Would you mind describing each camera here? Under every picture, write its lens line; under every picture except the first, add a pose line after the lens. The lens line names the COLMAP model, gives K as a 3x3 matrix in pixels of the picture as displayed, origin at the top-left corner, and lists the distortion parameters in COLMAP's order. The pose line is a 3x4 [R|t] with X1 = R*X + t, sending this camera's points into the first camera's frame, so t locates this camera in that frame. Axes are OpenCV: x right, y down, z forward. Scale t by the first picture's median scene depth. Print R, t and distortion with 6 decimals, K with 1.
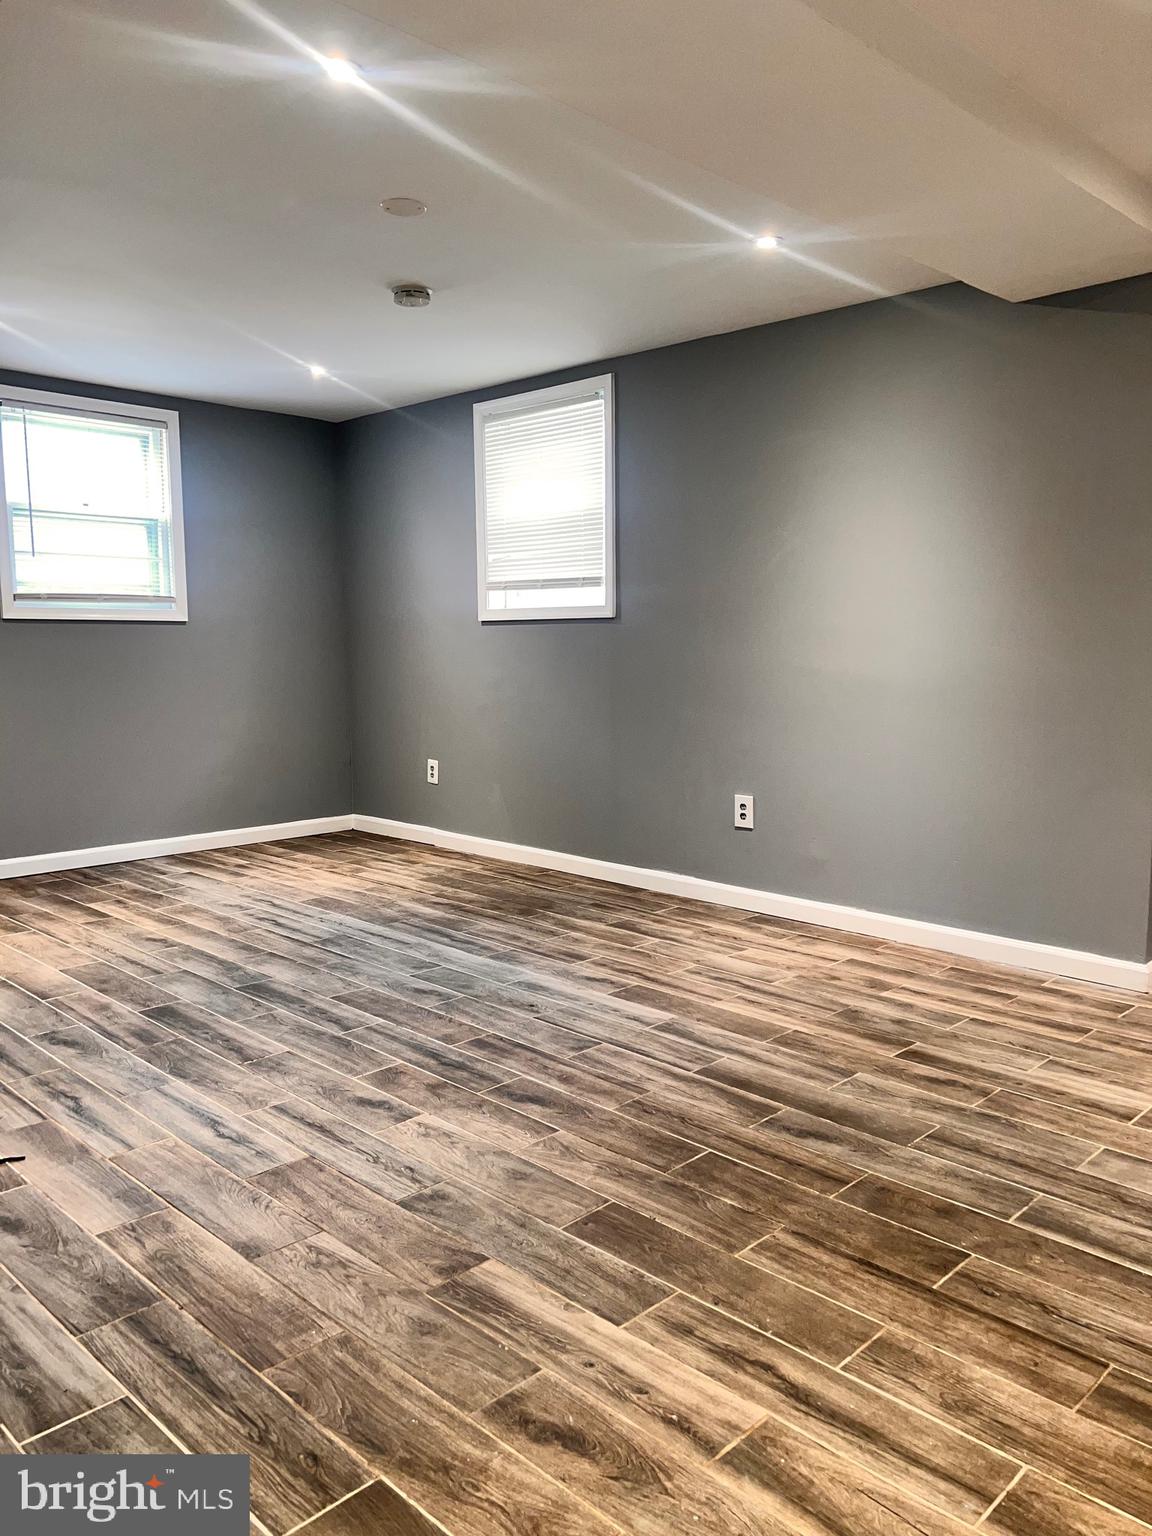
lens RADIAL K [[1141.9, 0, 578.9], [0, 1141.9, 767.0], [0, 0, 1]] dist [0.047869, -0.051648]
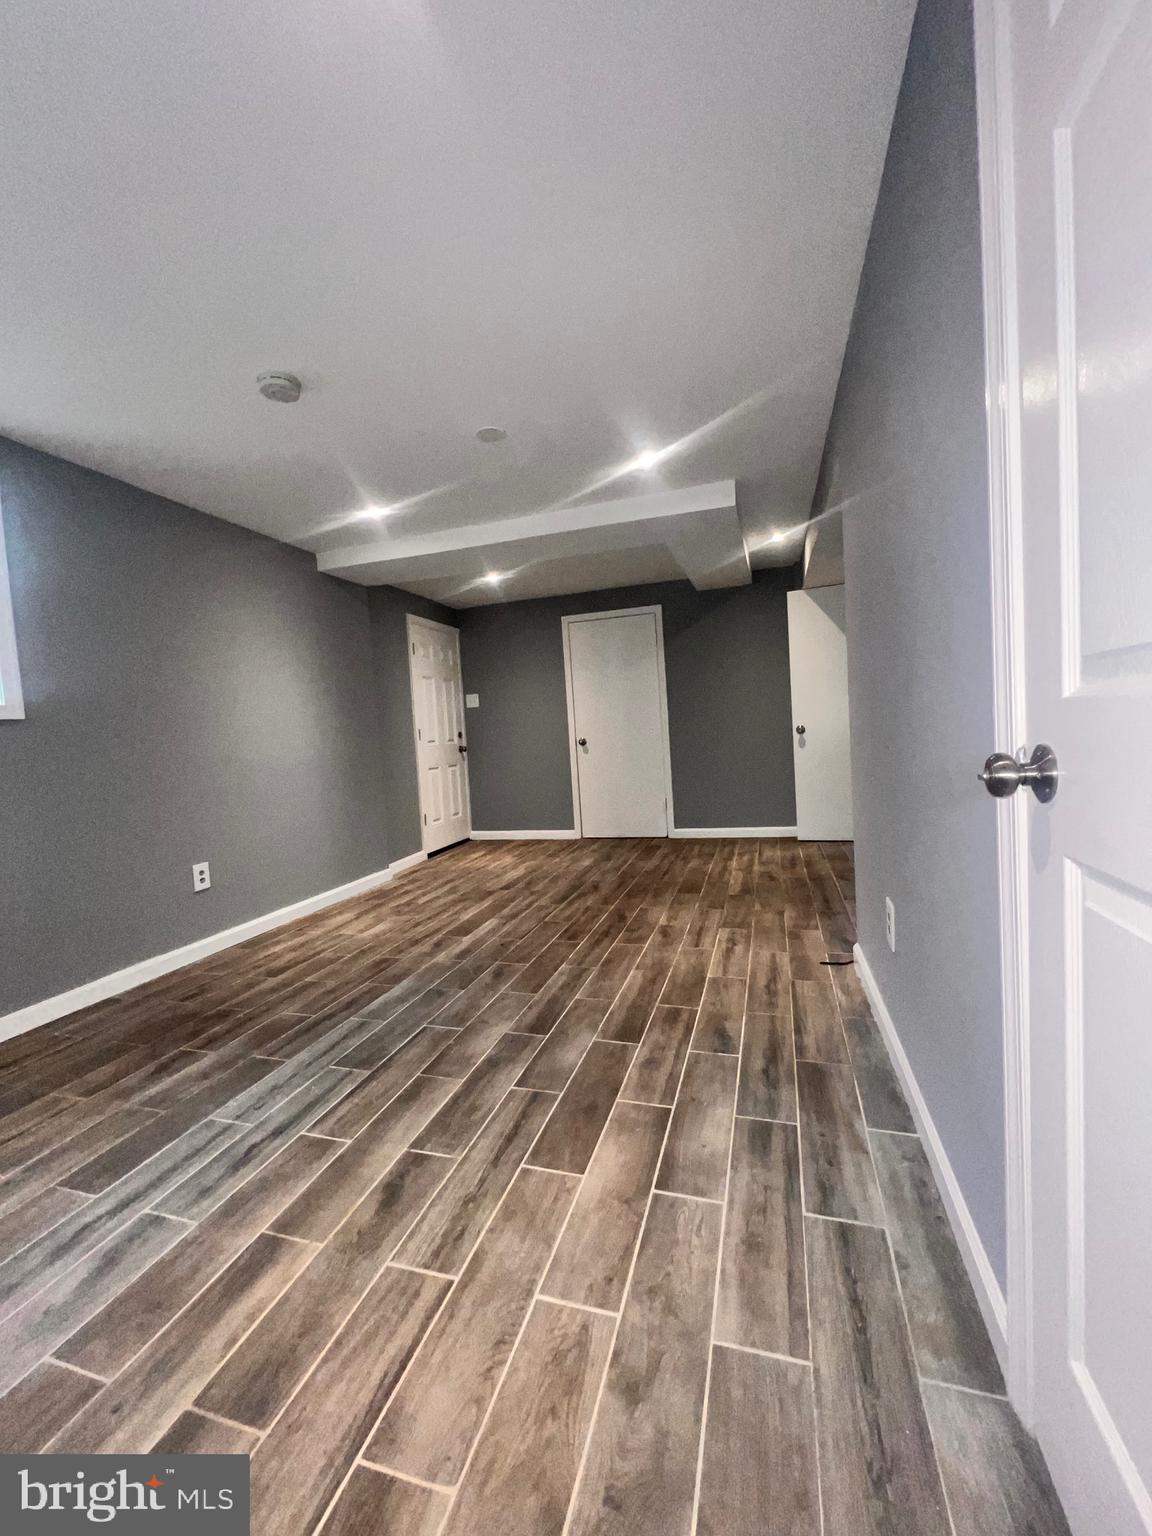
lens RADIAL K [[614.4, 0, 574.6], [0, 614.4, 766.3], [0, 0, 1]] dist [0.001252, 0.000037]
pose [[-0.450627, -0.018604, 0.892518, -0.856652], [0.164602, 0.980909, 0.103552, -0.110321], [-0.877406, 0.193574, -0.438962, 1.242571]]
